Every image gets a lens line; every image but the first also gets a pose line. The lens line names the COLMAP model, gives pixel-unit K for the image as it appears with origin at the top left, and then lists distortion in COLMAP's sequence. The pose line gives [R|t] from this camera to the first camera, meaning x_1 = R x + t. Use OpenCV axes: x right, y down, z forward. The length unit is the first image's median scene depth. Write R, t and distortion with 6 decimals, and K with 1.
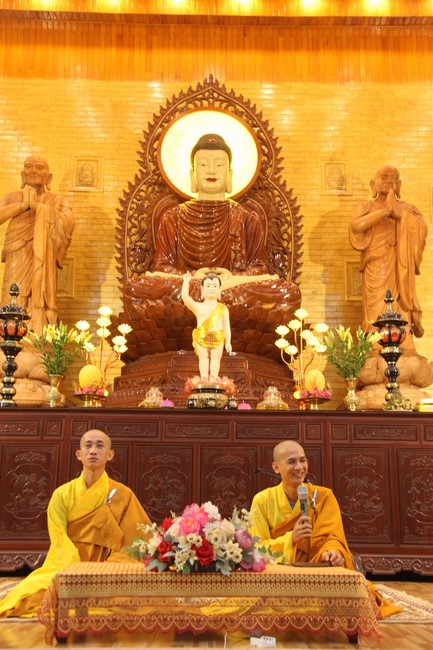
lens RADIAL K [[785.5, 0, 216.5], [0, 785.5, 325.0], [0, 0, 1]] dist [0.086102, 0.011593]
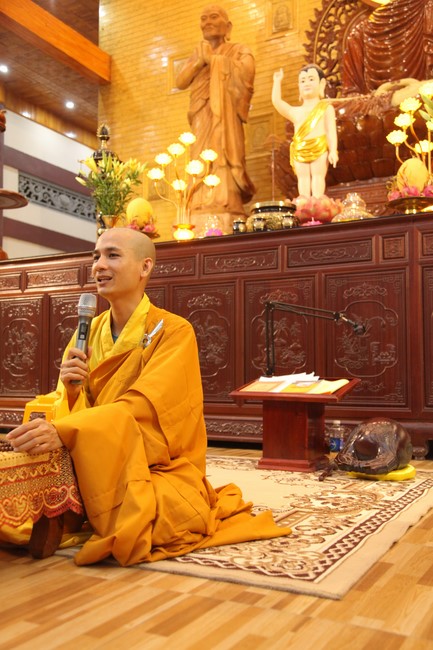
lens RADIAL K [[674.7, 0, 216.5], [0, 674.7, 325.0], [0, 0, 1]] dist [-0.003726, 0.182422]
pose [[0.868556, -0.048928, -0.493170, 0.160404], [0.122720, 0.985356, 0.118373, 0.067355], [0.480156, -0.163336, 0.861842, 0.247671]]
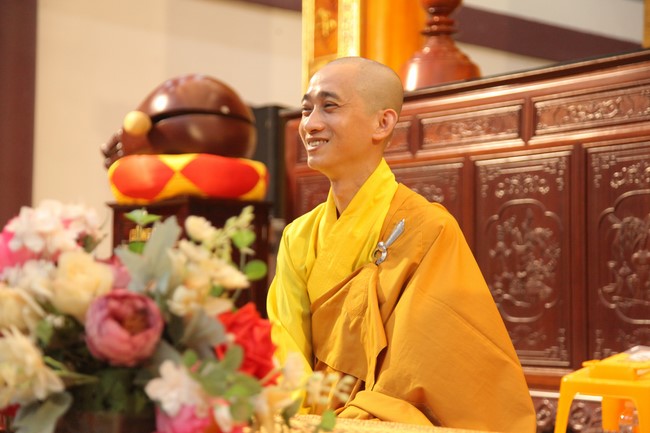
lens RADIAL K [[1505.0, 0, 325.0], [0, 1505.0, 216.5], [0, 0, 1]] dist [-0.005026, -0.015884]
pose [[0.569388, -0.059450, -0.819917, 0.302405], [0.181104, 0.981949, 0.054569, 0.074318], [0.801872, -0.179561, 0.569876, 0.272468]]
